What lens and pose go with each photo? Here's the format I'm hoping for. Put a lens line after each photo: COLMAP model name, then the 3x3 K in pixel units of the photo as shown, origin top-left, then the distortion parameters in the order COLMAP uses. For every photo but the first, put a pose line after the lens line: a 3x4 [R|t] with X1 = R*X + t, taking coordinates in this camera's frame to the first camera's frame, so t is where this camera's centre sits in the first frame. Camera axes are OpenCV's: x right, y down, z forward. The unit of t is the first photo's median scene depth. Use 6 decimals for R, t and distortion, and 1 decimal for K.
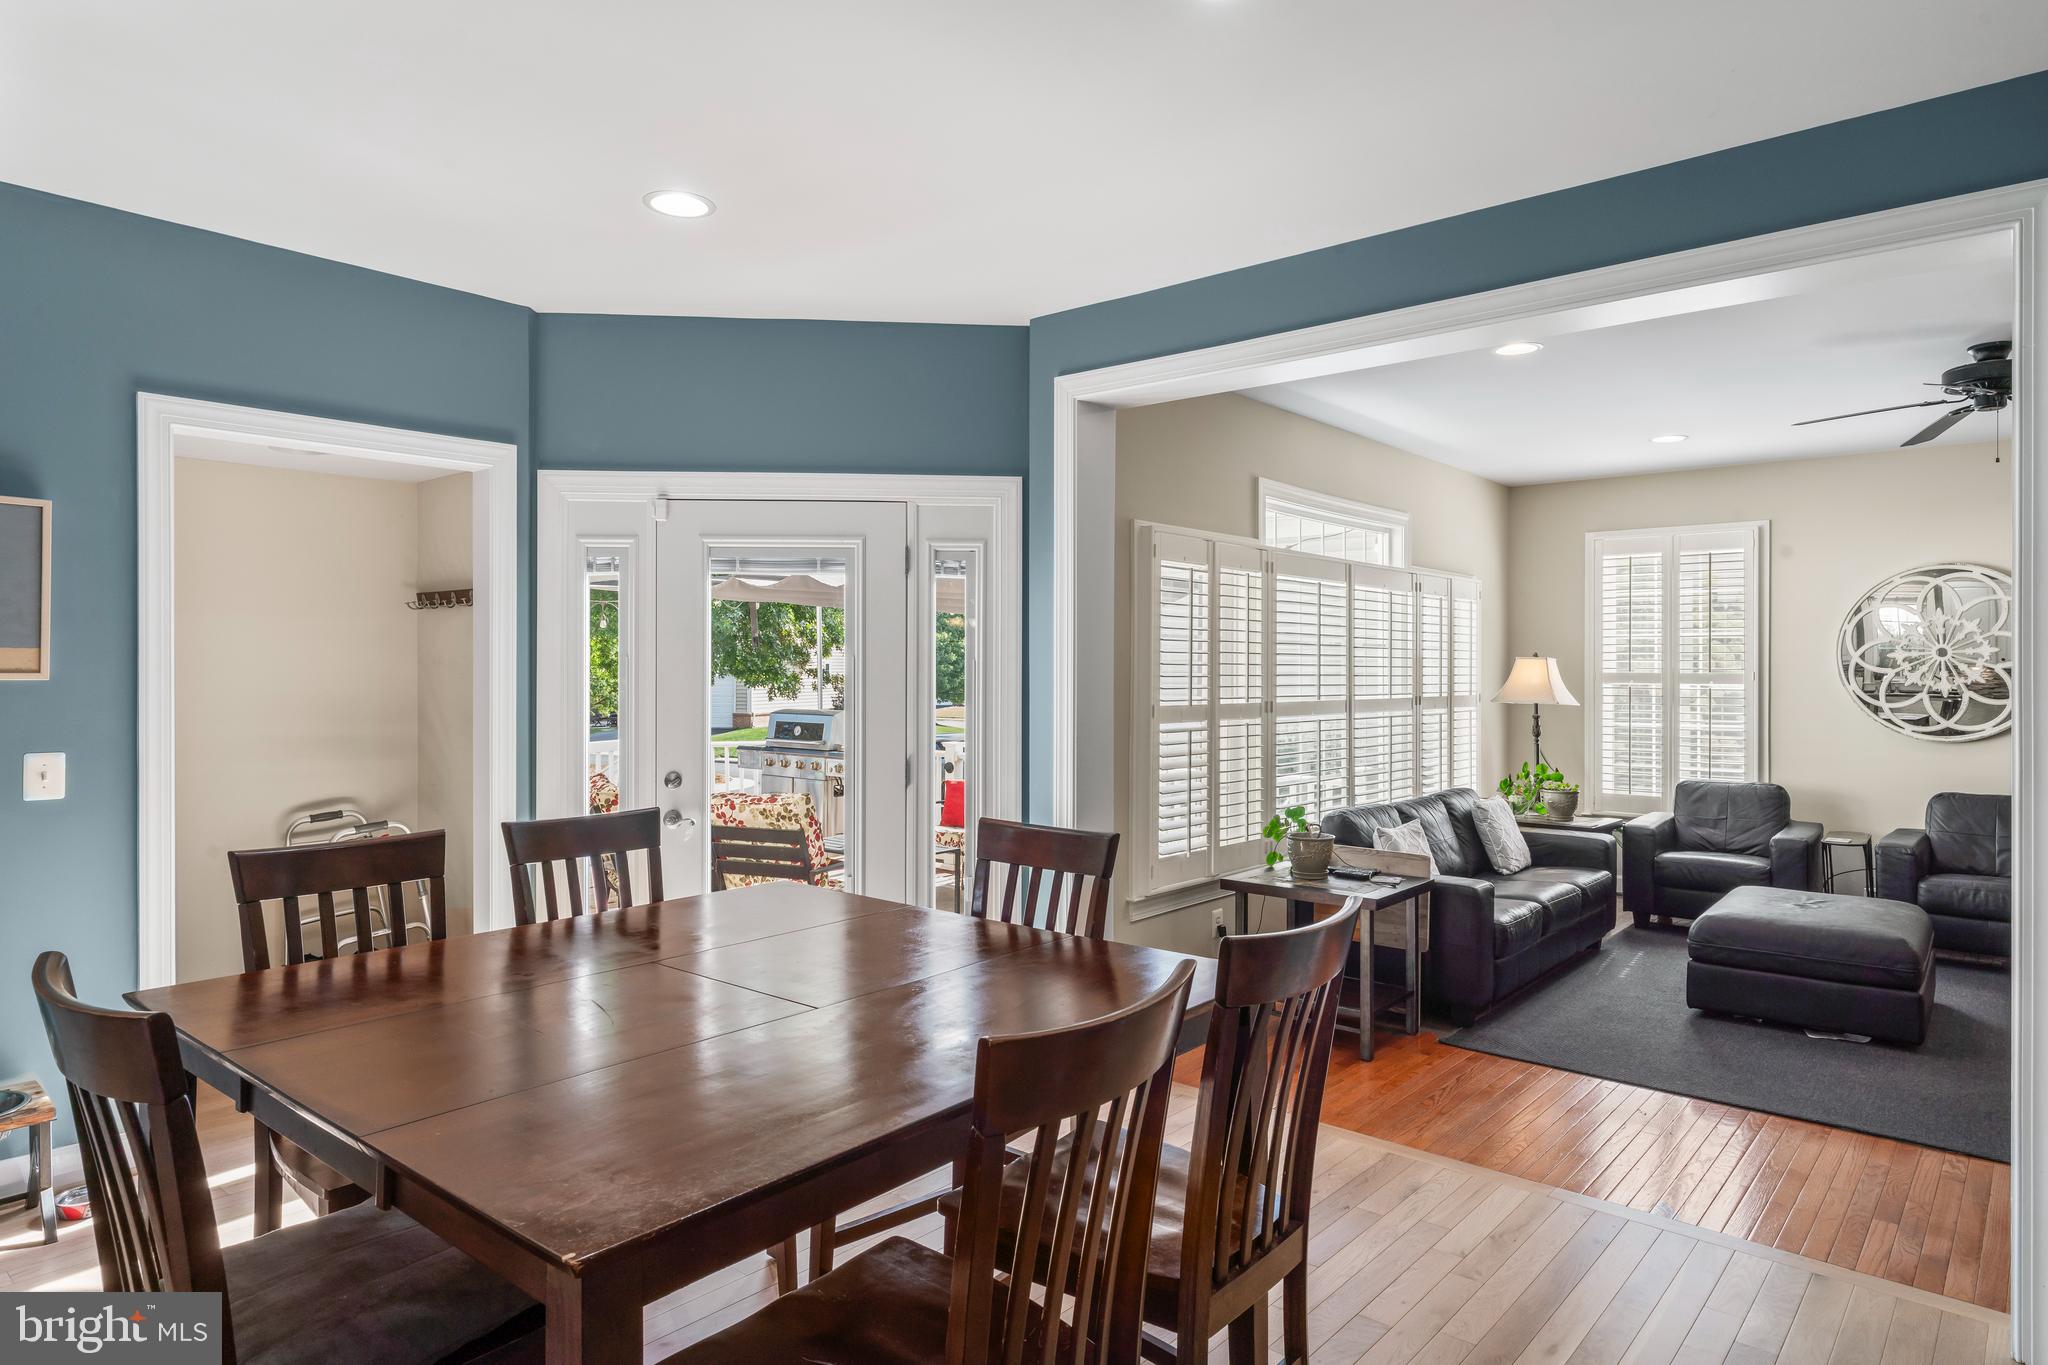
lens RADIAL K [[1201.1, 0, 997.7], [0, 1201.1, 670.4], [0, 0, 1]] dist [-0.003897, 0.001501]
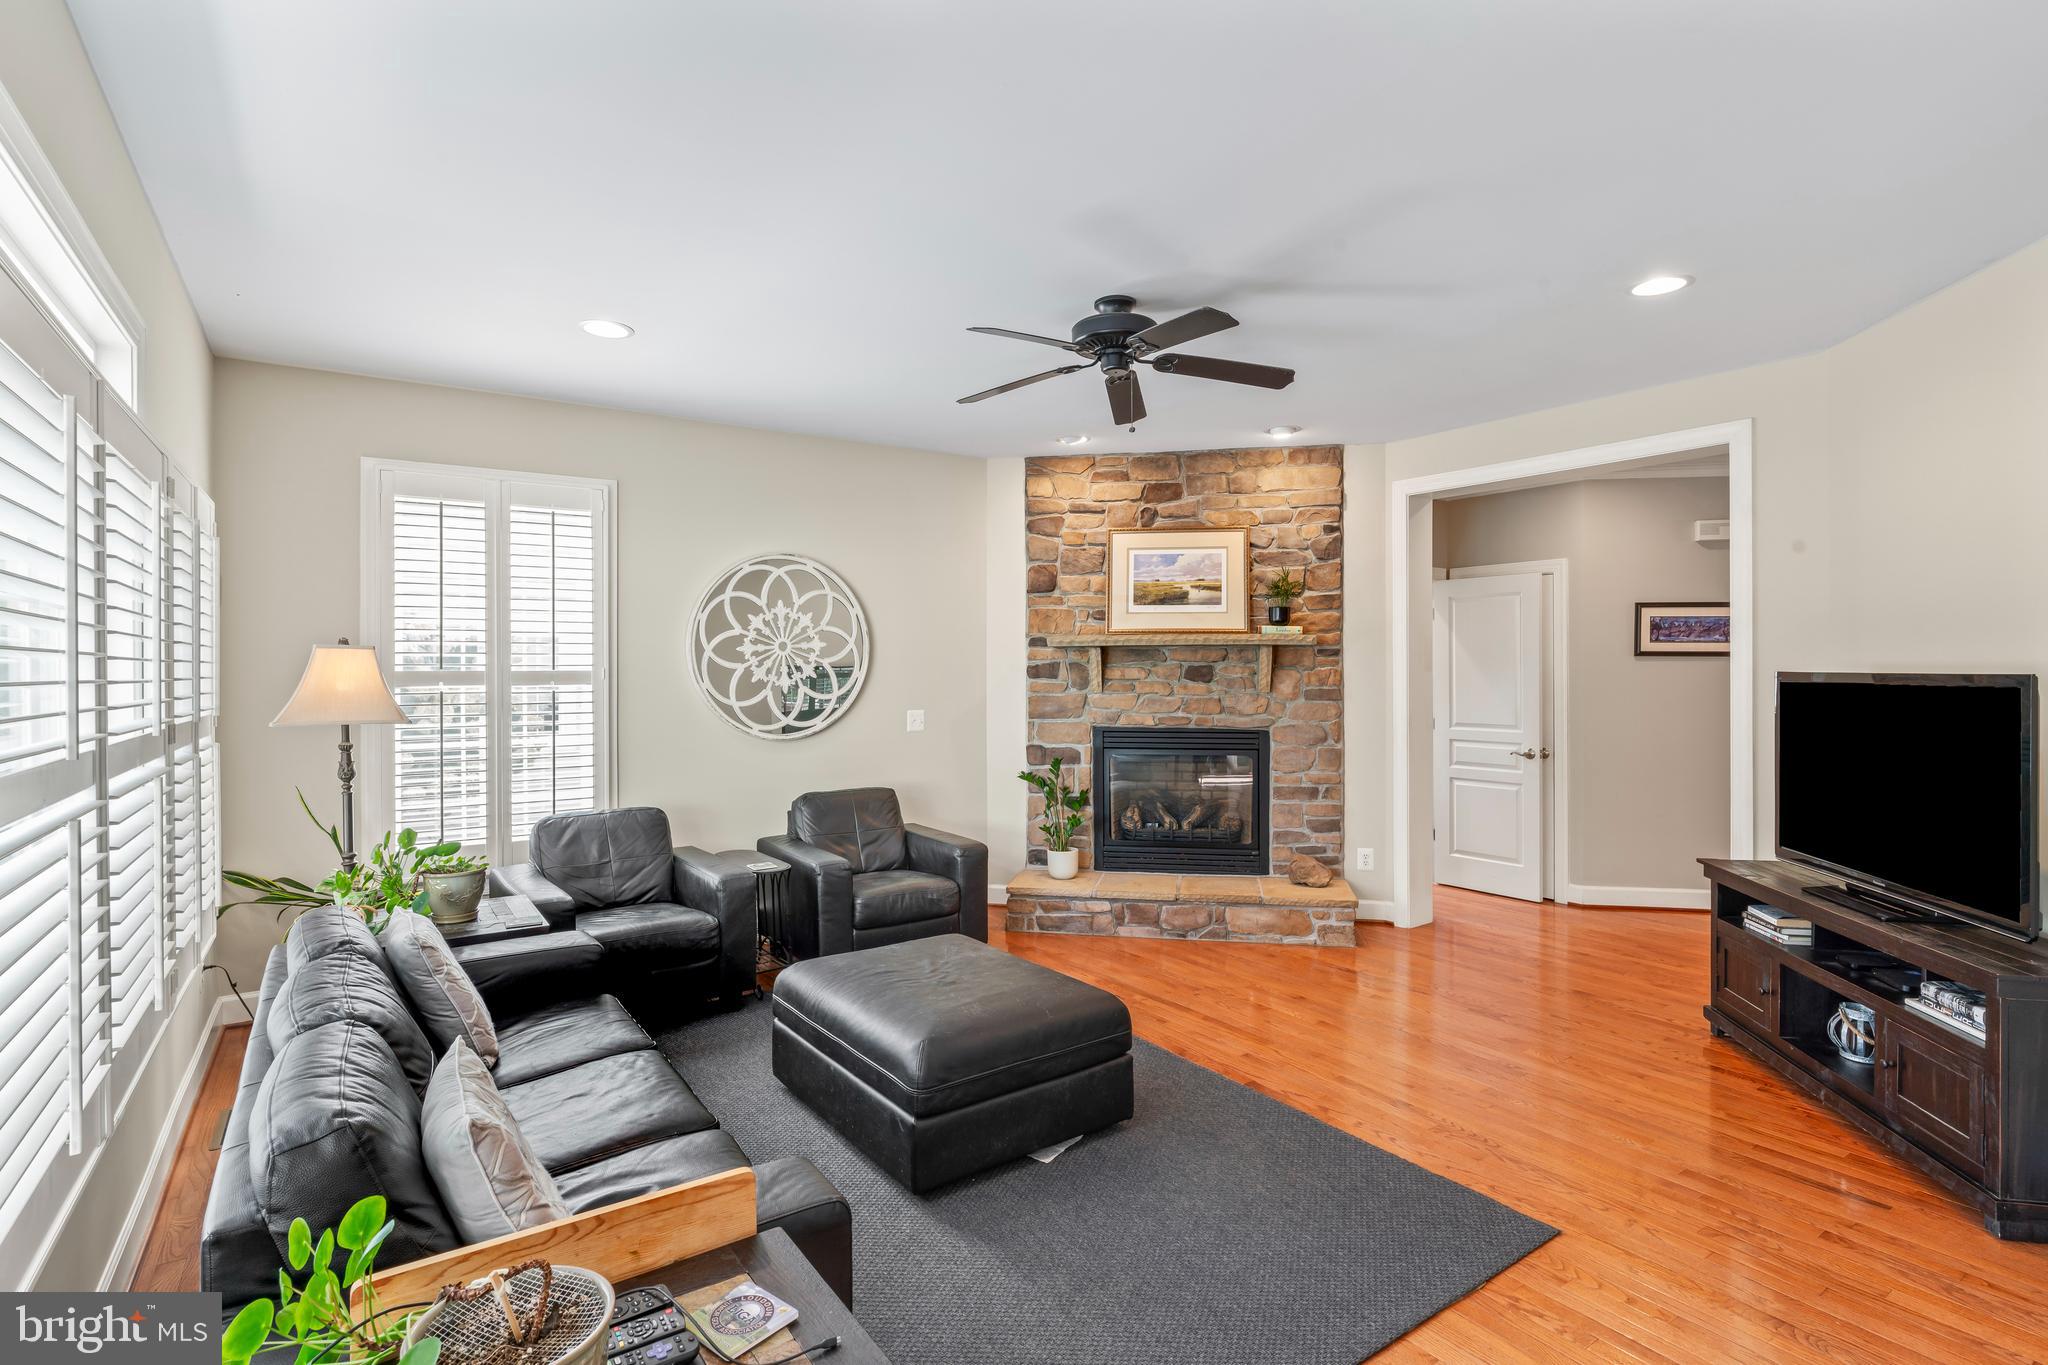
lens RADIAL K [[982.9, 0, 1026.8], [0, 982.9, 678.1], [0, 0, 1]] dist [-0.005605, -0.000274]
pose [[0.249687, -0.015525, 0.968202, 0.088389], [0.004986, 0.999879, 0.014747, -0.000493], [-0.968314, 0.001145, 0.249734, 0.735674]]
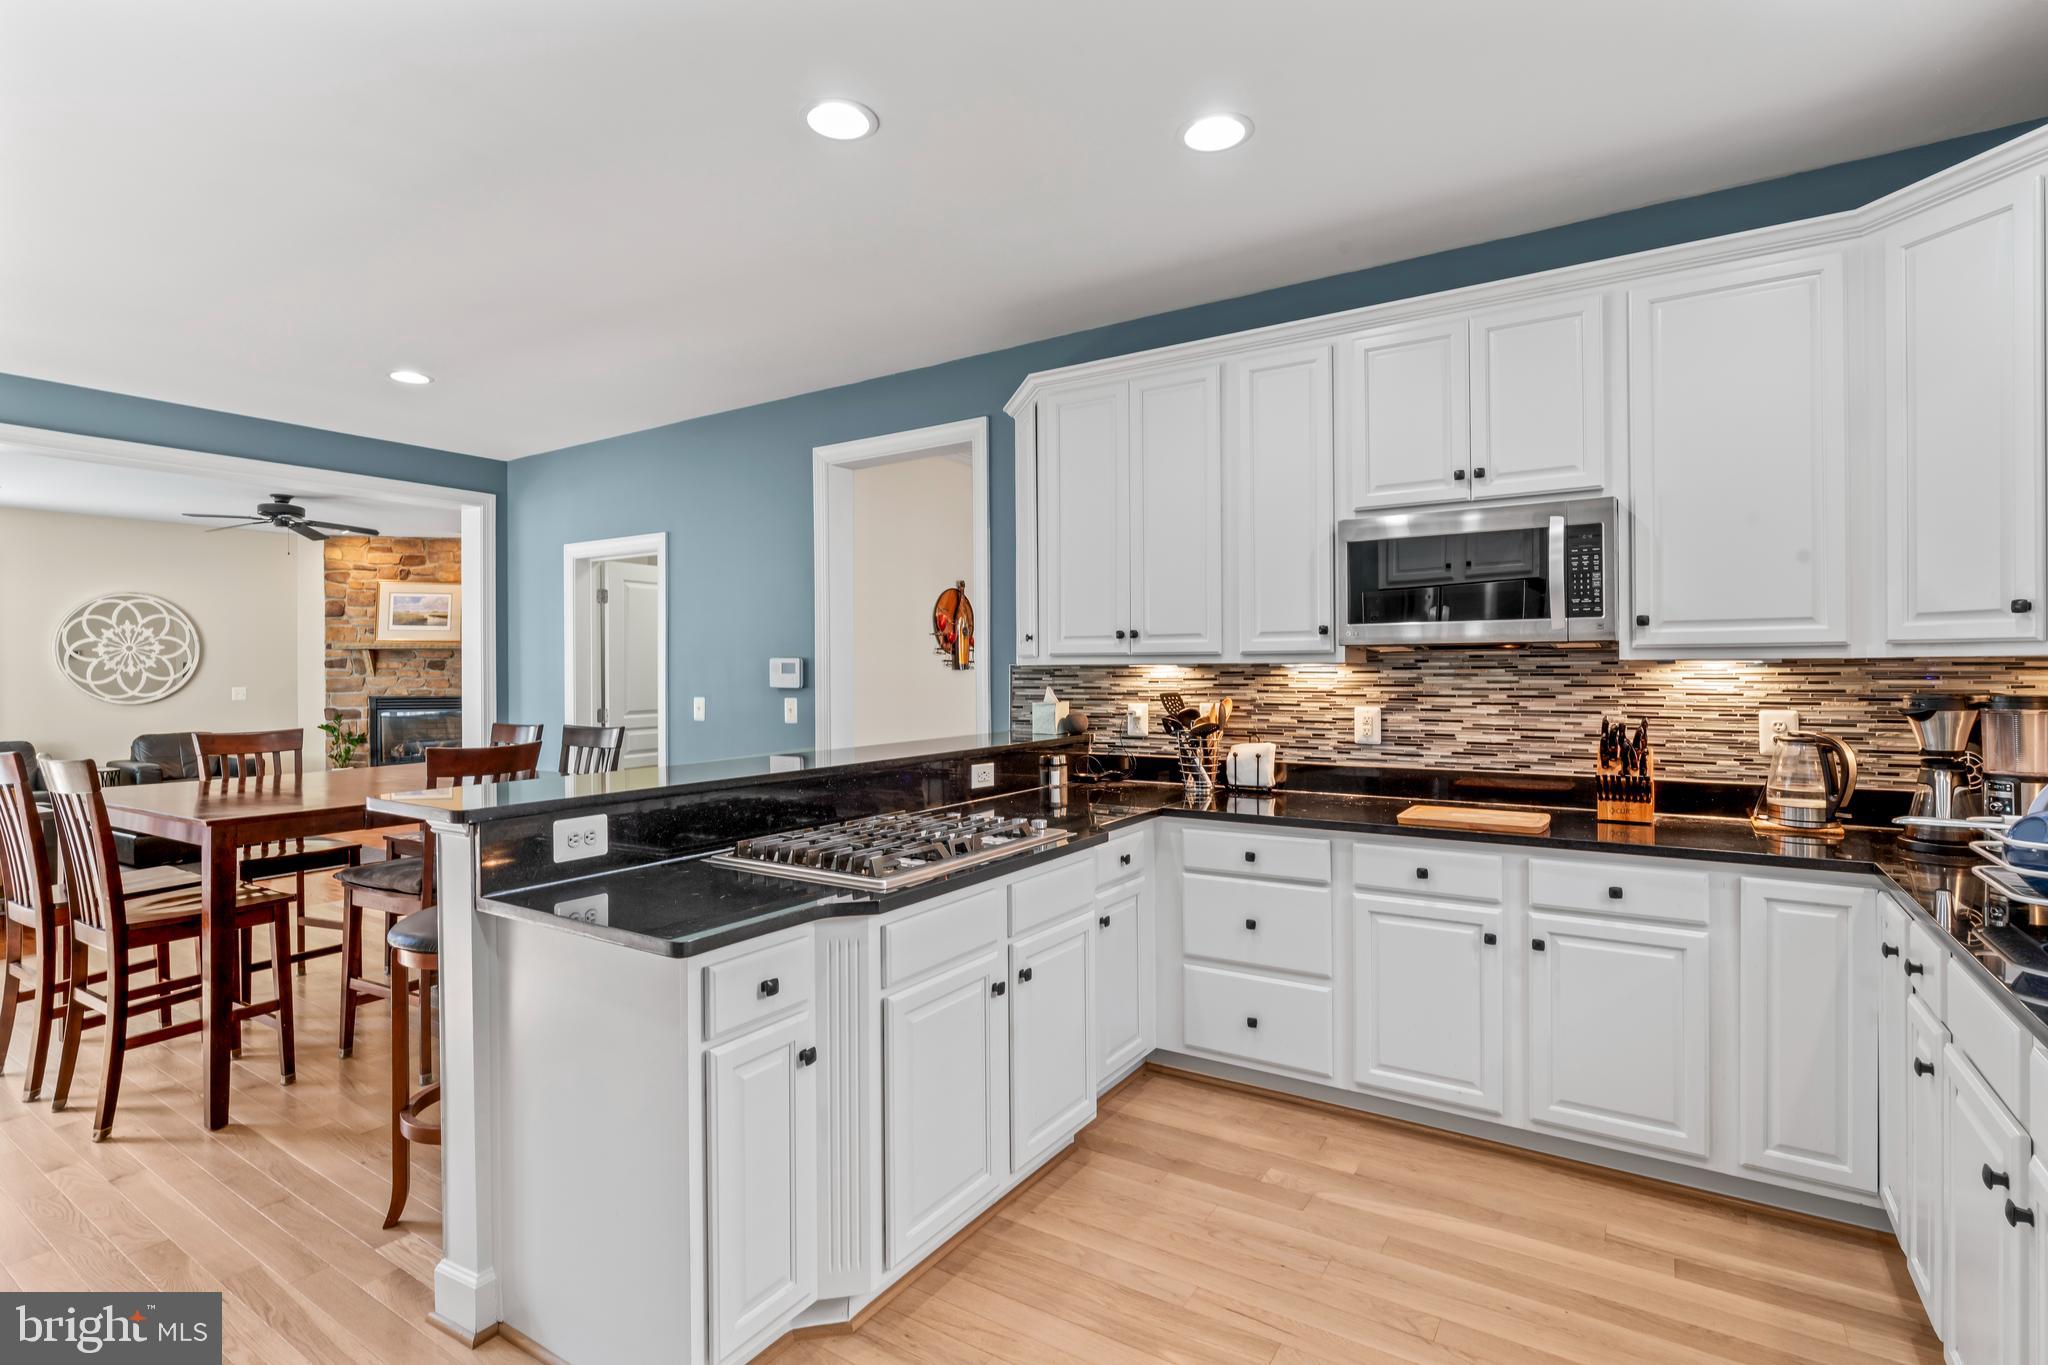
lens RADIAL K [[987.8, 0, 1023.1], [0, 987.8, 669.1], [0, 0, 1]] dist [-0.010780, 0.003121]
pose [[-0.136756, -0.005651, 0.990589, -0.807132], [0.005162, 0.999966, 0.006417, 0.012385], [-0.990591, 0.005991, -0.136722, -0.003616]]
